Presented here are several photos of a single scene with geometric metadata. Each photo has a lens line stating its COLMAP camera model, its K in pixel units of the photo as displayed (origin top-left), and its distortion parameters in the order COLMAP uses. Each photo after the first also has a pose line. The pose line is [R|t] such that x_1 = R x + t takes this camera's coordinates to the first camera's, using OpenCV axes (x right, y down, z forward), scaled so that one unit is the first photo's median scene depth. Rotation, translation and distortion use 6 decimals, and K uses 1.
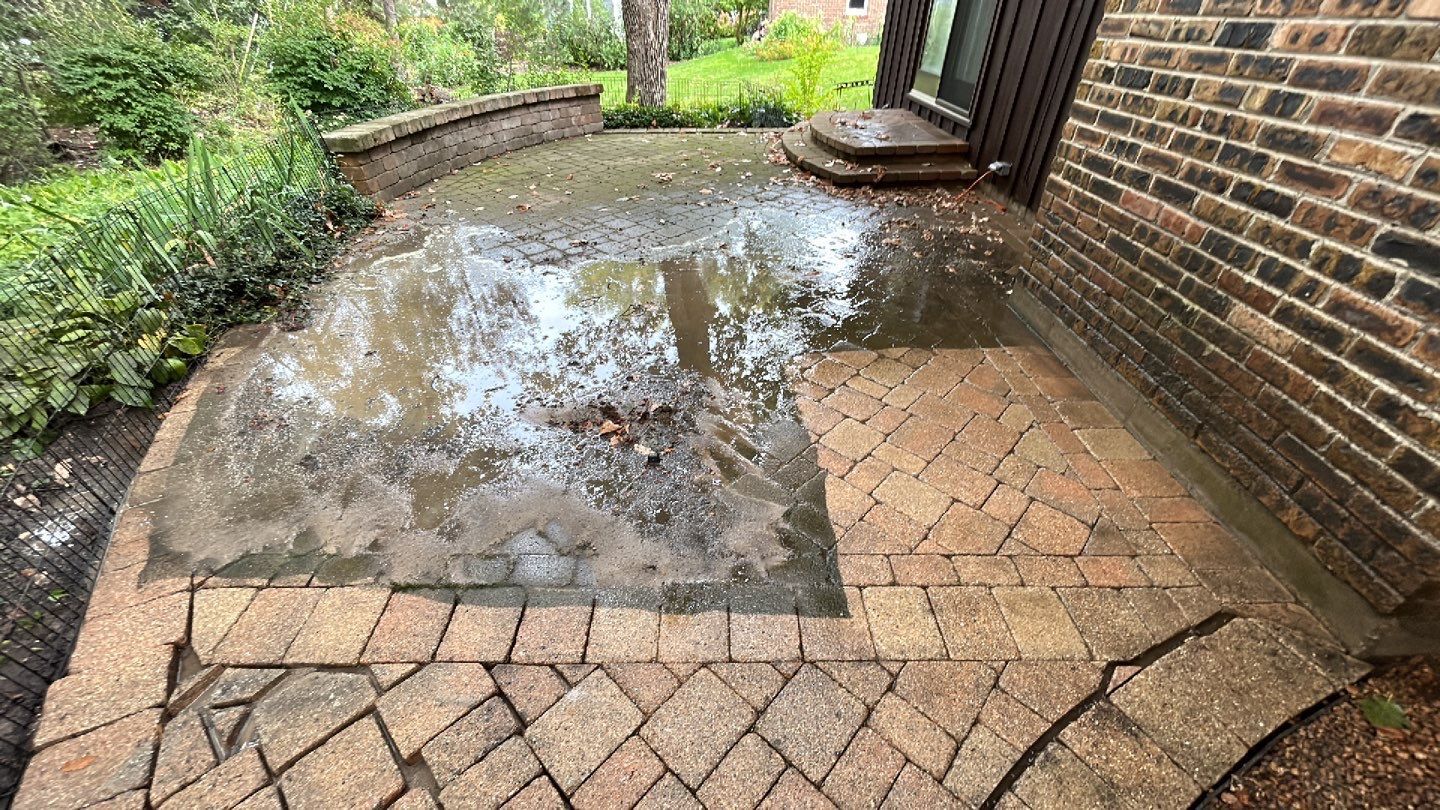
lens RADIAL K [[564.2, 0, 720.0], [0, 564.2, 405.0], [0, 0, 1]] dist [0.000090, -0.000210]
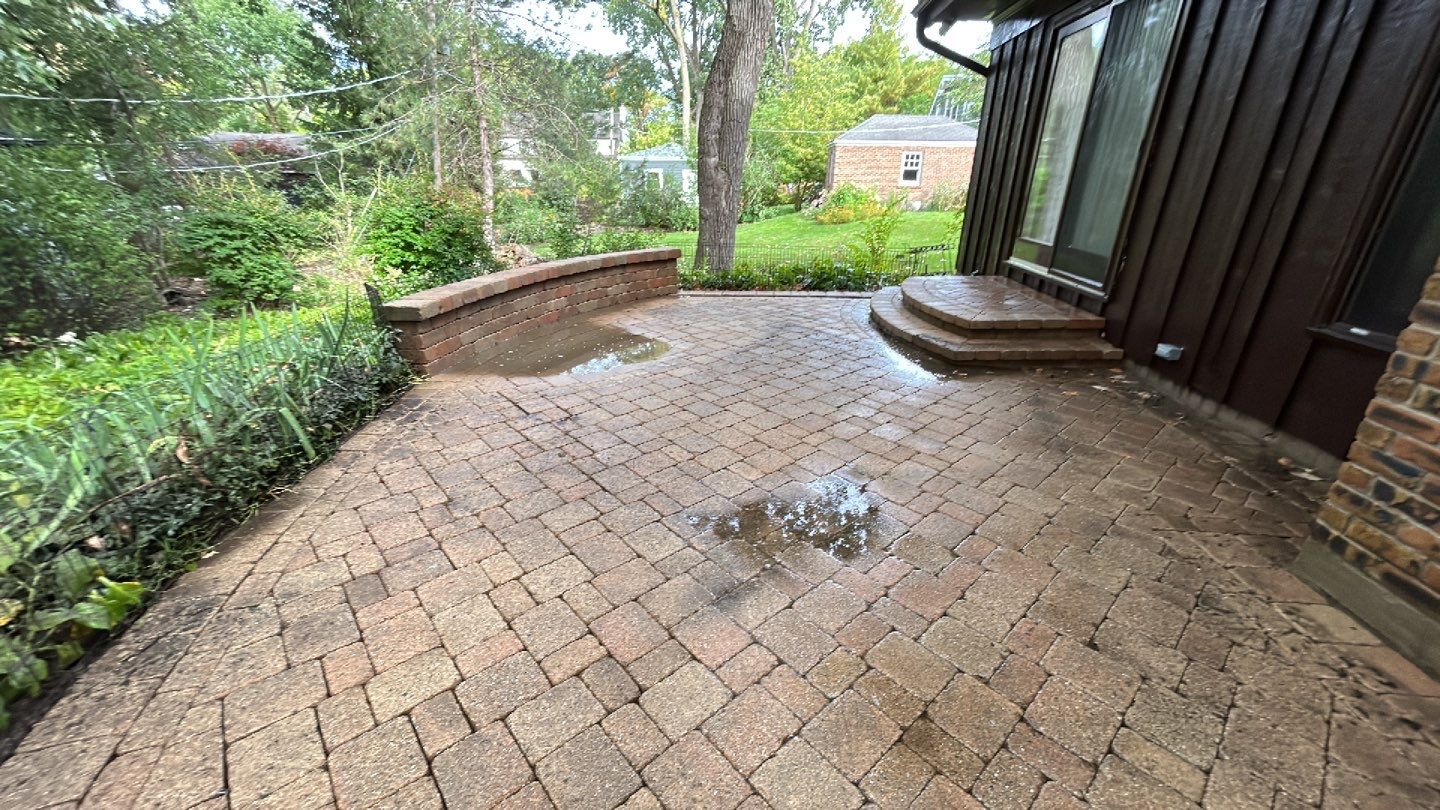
lens RADIAL K [[562.2, 0, 720.0], [0, 562.2, 405.0], [0, 0, 1]] dist [-0.001611, 0.003377]
pose [[0.996205, 0.030578, -0.081491, -0.043249], [-0.048616, 0.972080, -0.229559, -0.068049], [0.072196, 0.232649, 0.969877, 0.096680]]
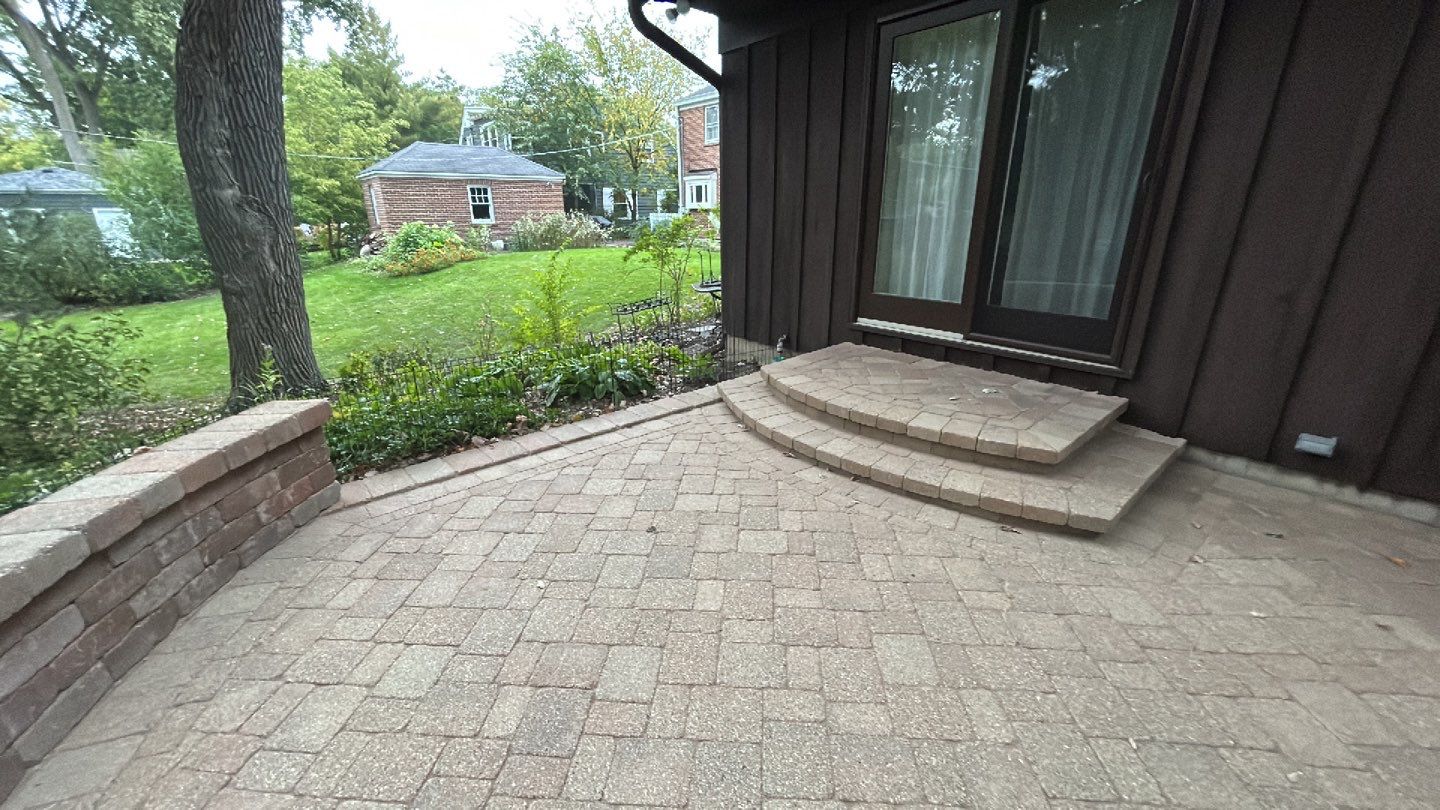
lens RADIAL K [[561.9, 0, 720.0], [0, 561.9, 405.0], [0, 0, 1]] dist [0.009397, -0.003233]
pose [[0.779114, -0.221786, 0.586339, -0.187786], [0.378545, 0.911991, -0.158036, -0.325252], [-0.499686, 0.345084, 0.794501, 0.441227]]
